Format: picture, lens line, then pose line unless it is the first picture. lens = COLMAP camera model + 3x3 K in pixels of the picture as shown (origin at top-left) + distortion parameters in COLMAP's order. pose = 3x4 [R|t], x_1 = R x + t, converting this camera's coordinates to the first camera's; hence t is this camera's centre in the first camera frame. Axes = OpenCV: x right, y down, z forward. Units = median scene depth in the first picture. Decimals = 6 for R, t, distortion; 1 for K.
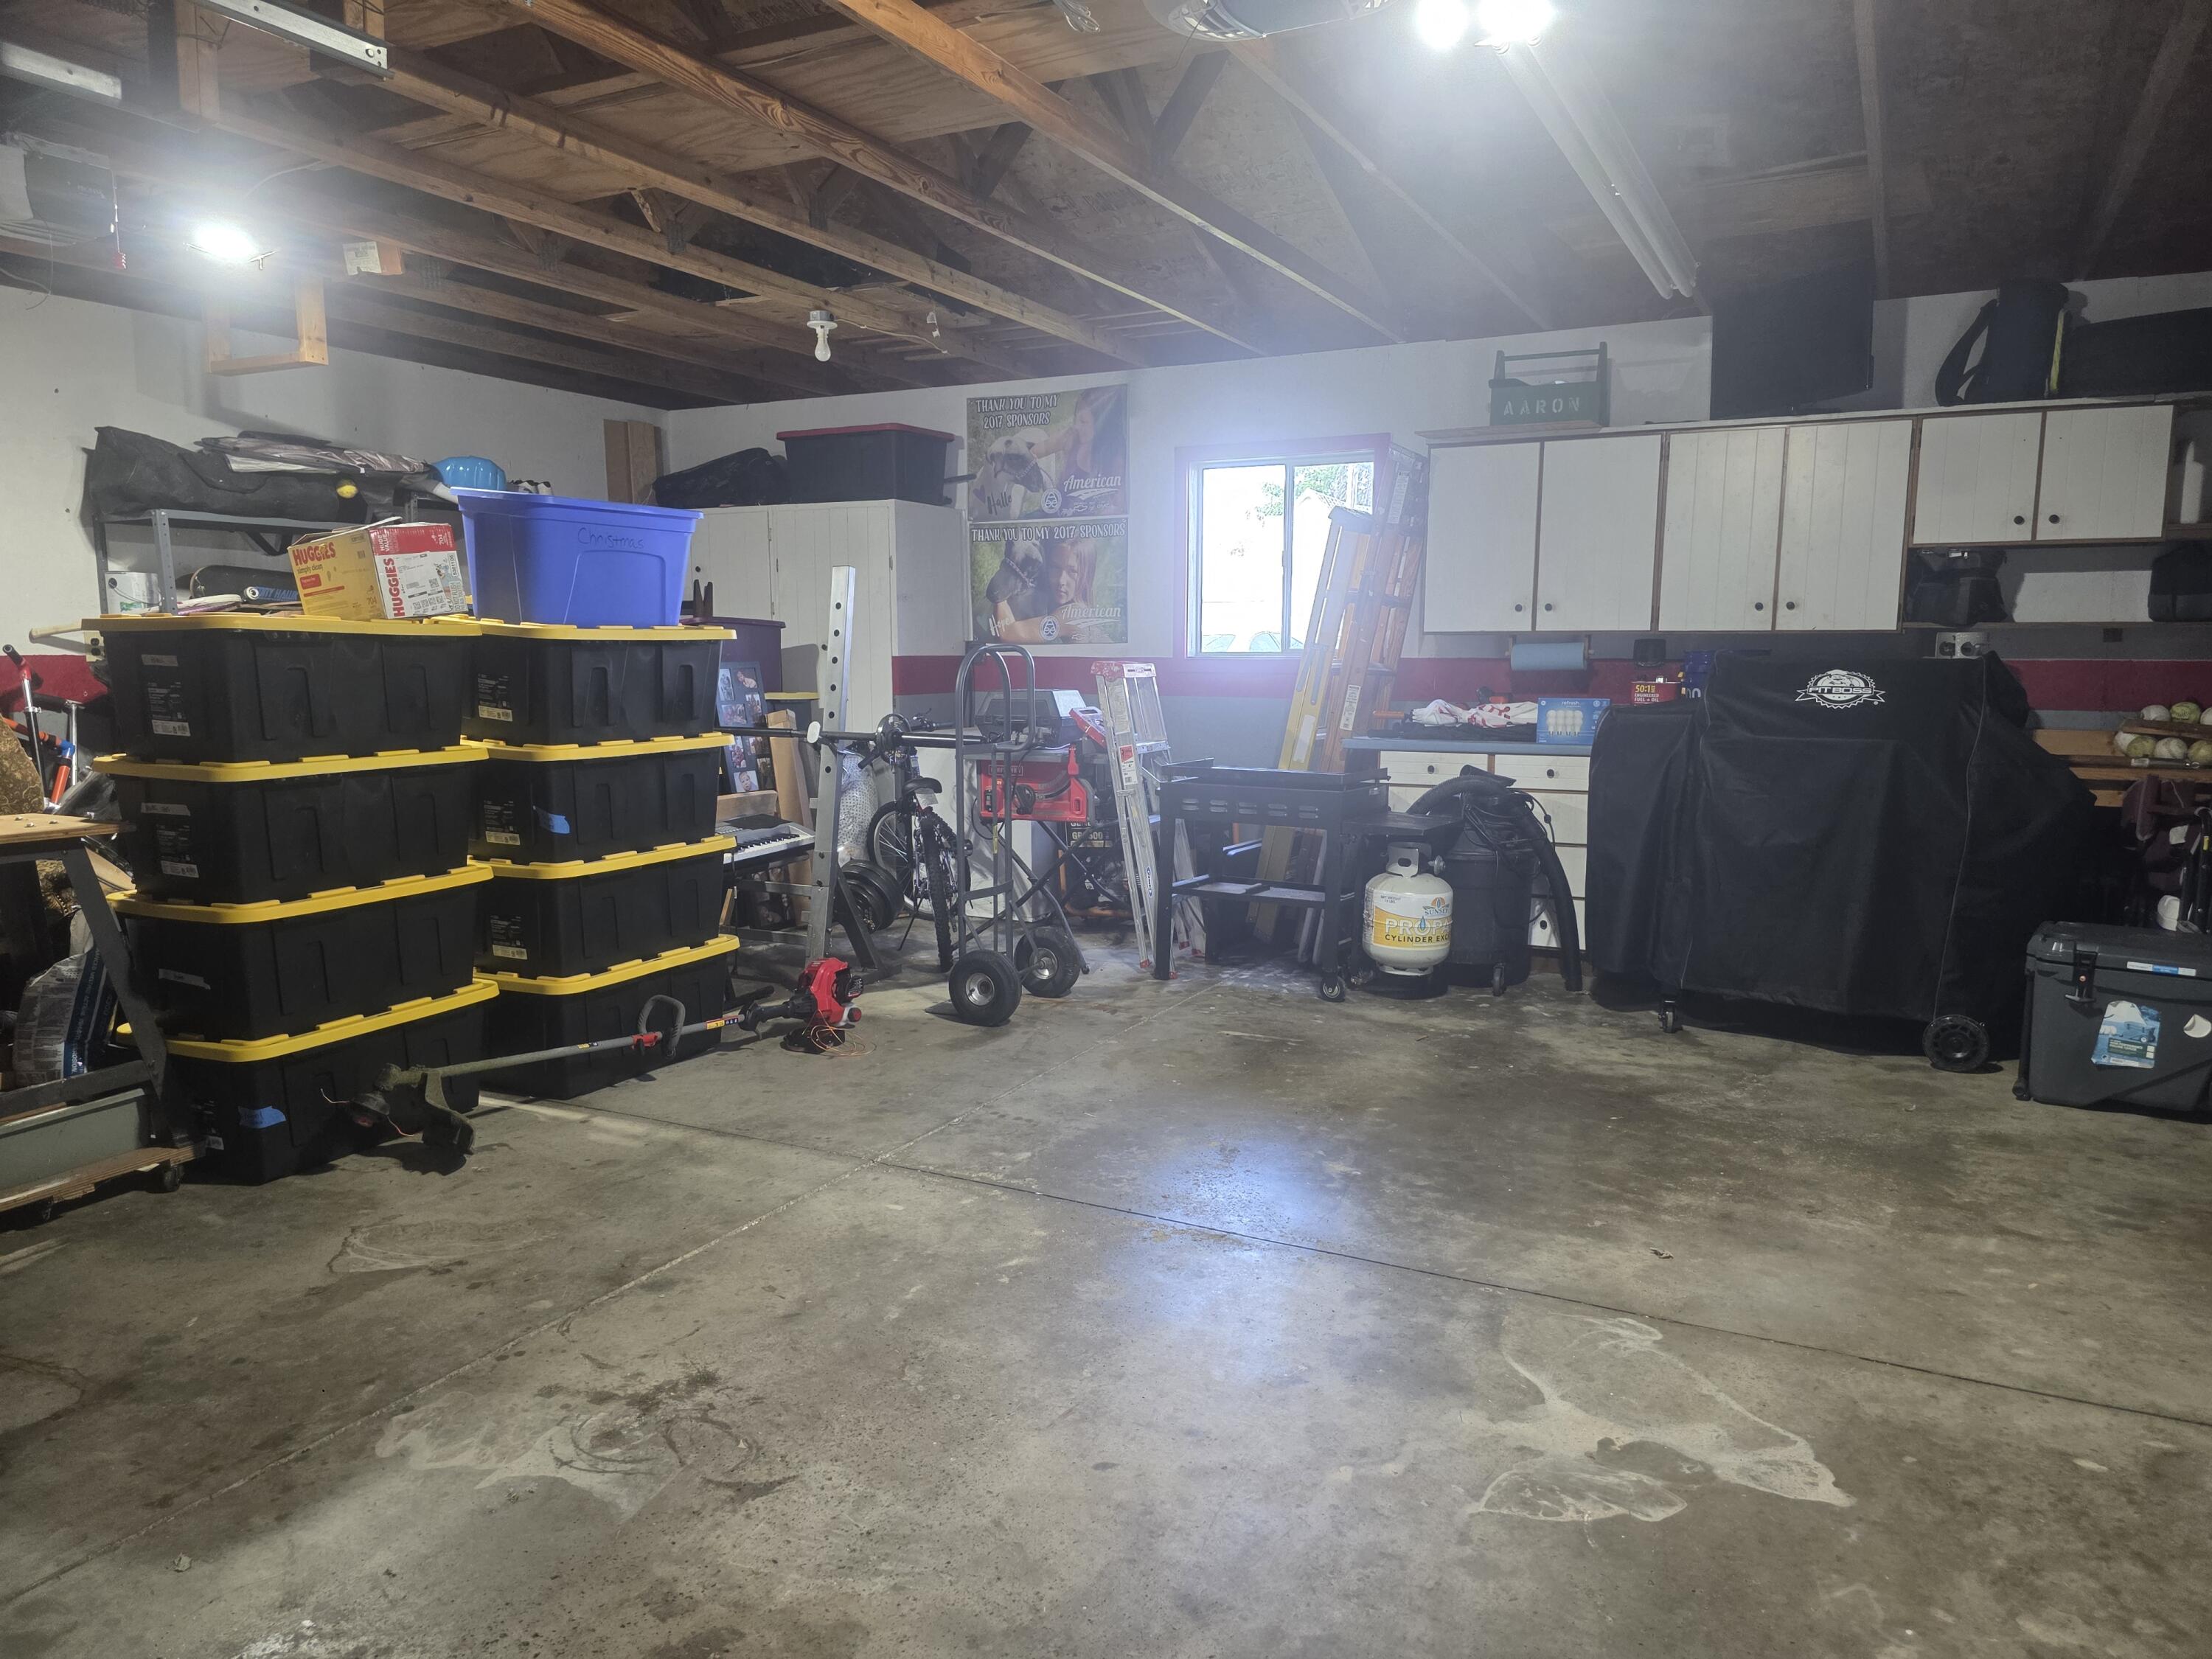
lens RADIAL K [[1503.2, 0, 1114.5], [0, 1503.2, 839.6], [0, 0, 1]] dist [0.009311, -0.021592]
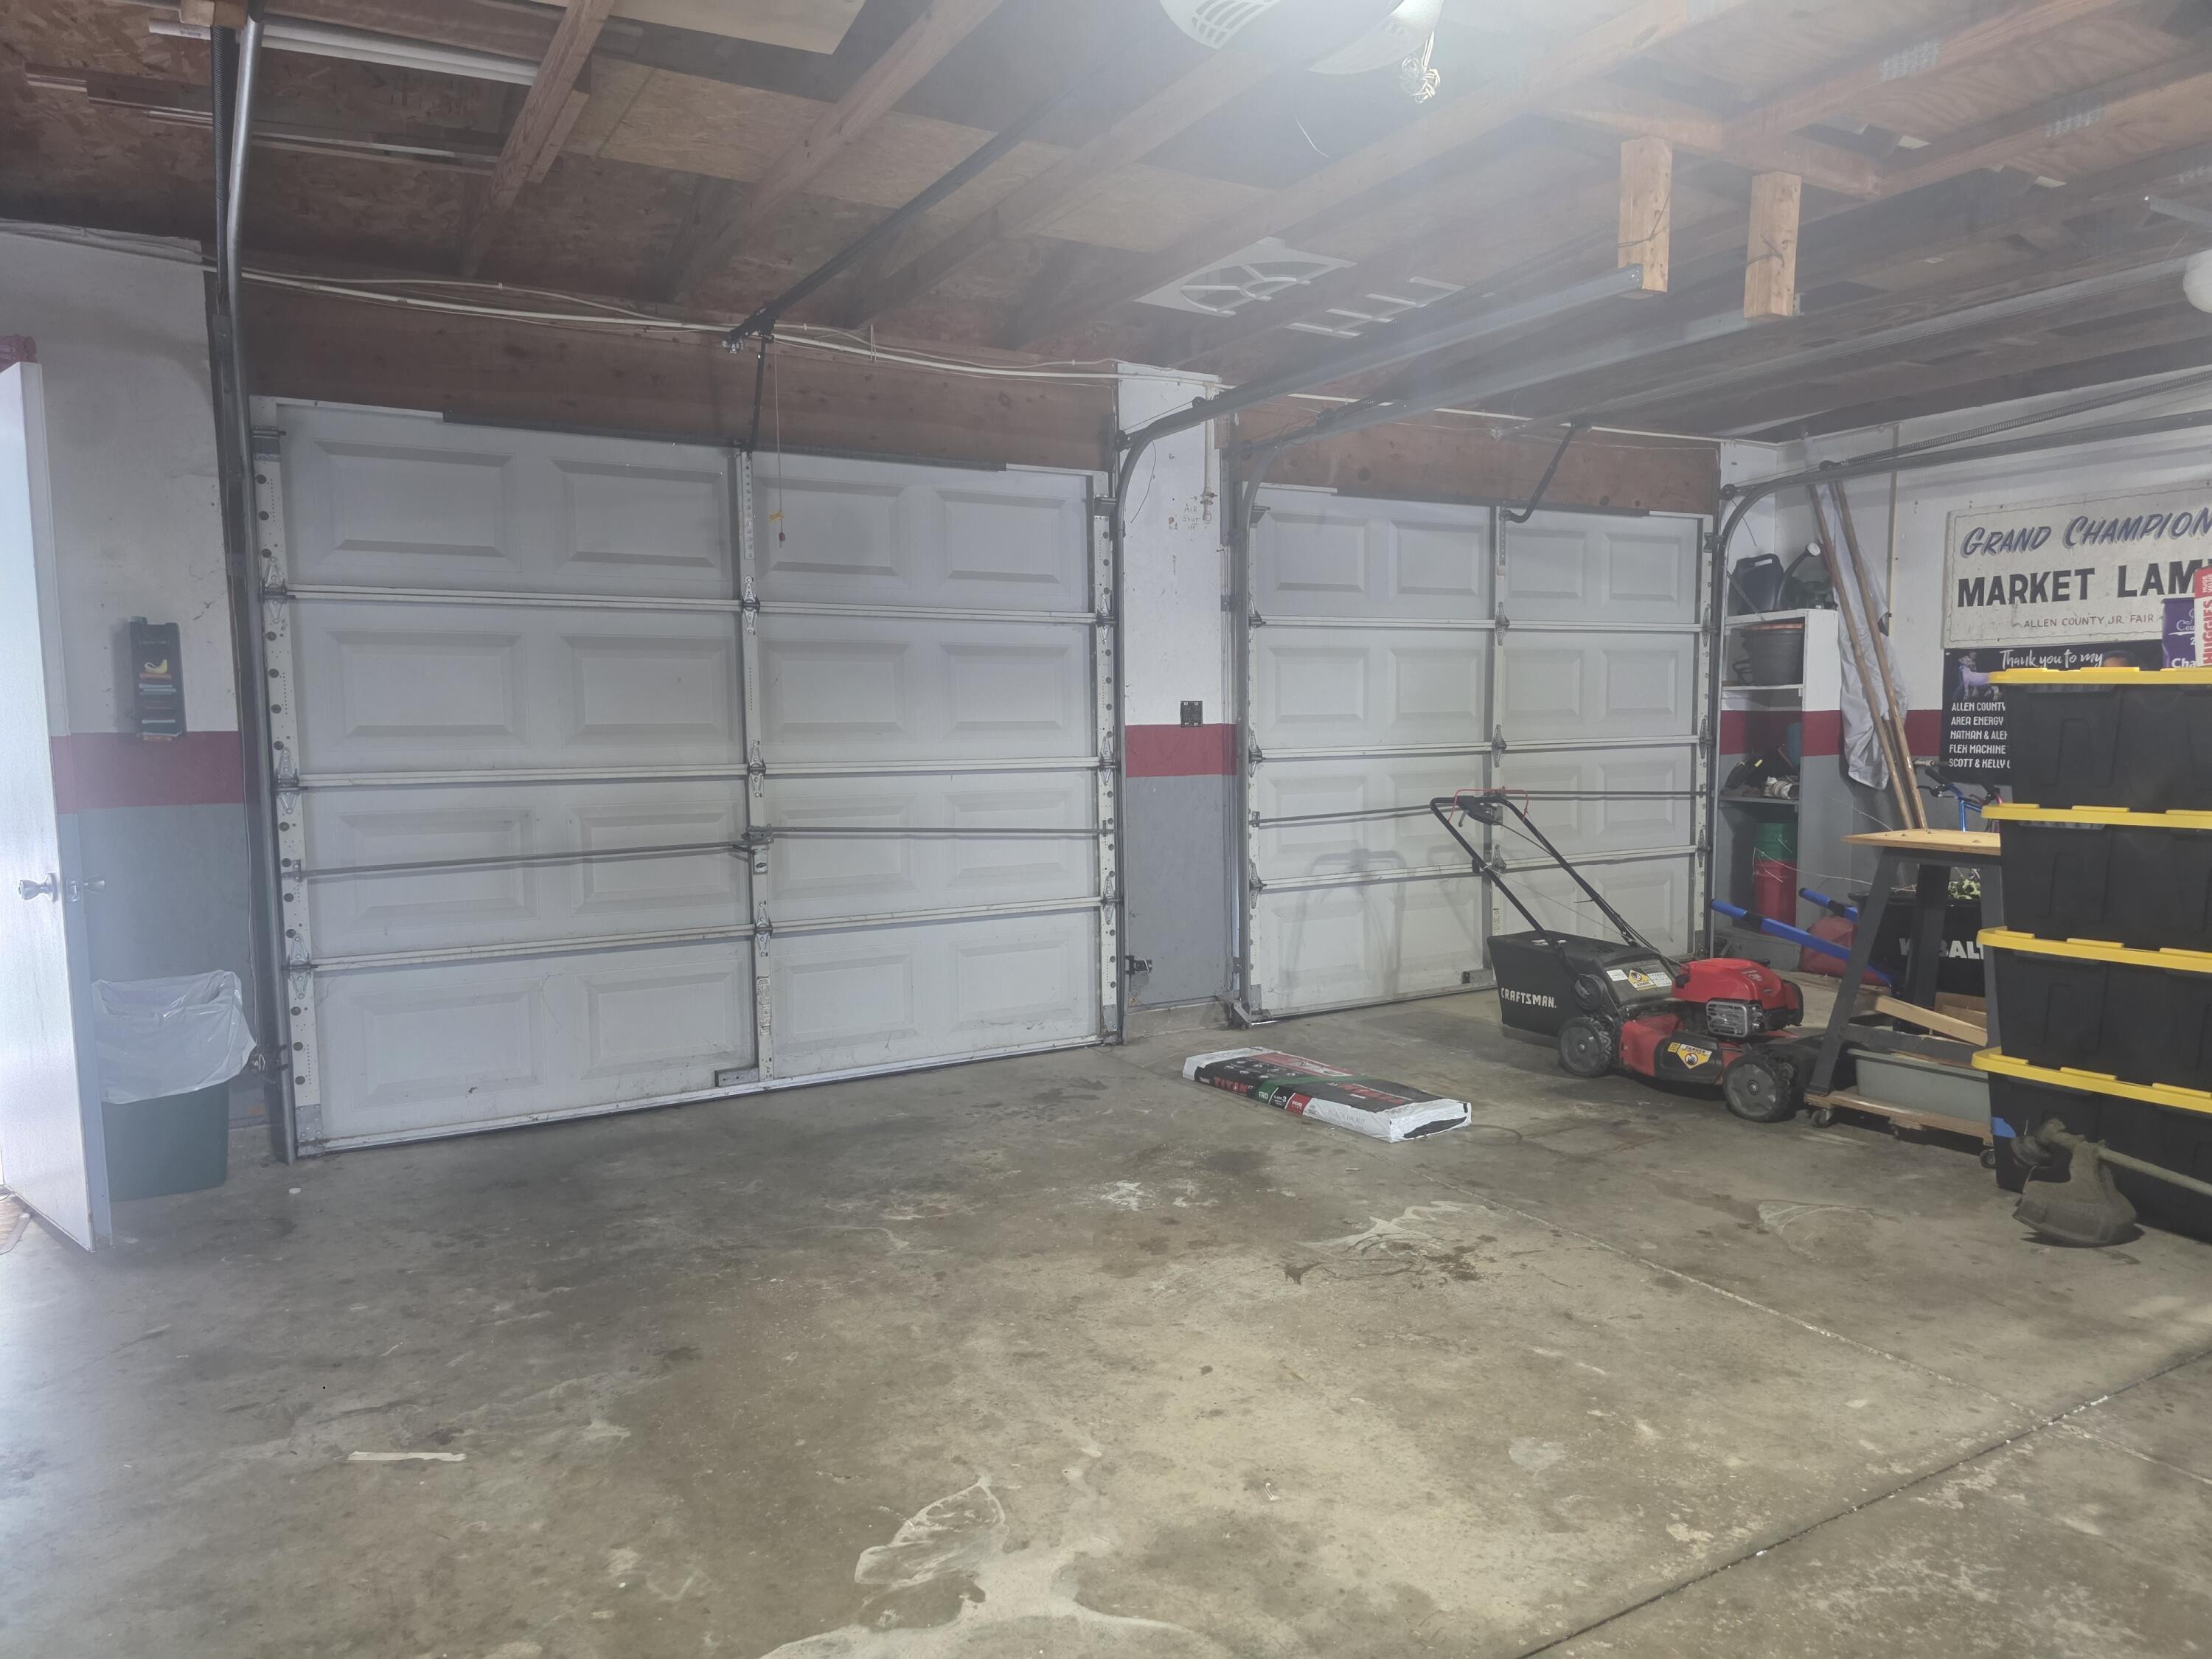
lens RADIAL K [[1503.2, 0, 1113.7], [0, 1503.2, 827.5], [0, 0, 1]] dist [0.009311, -0.021592]
pose [[-0.543957, 0.073464, -0.835891, 0.926382], [-0.097508, 0.983878, 0.149924, -0.176675], [0.833428, 0.163058, -0.528024, 1.362506]]
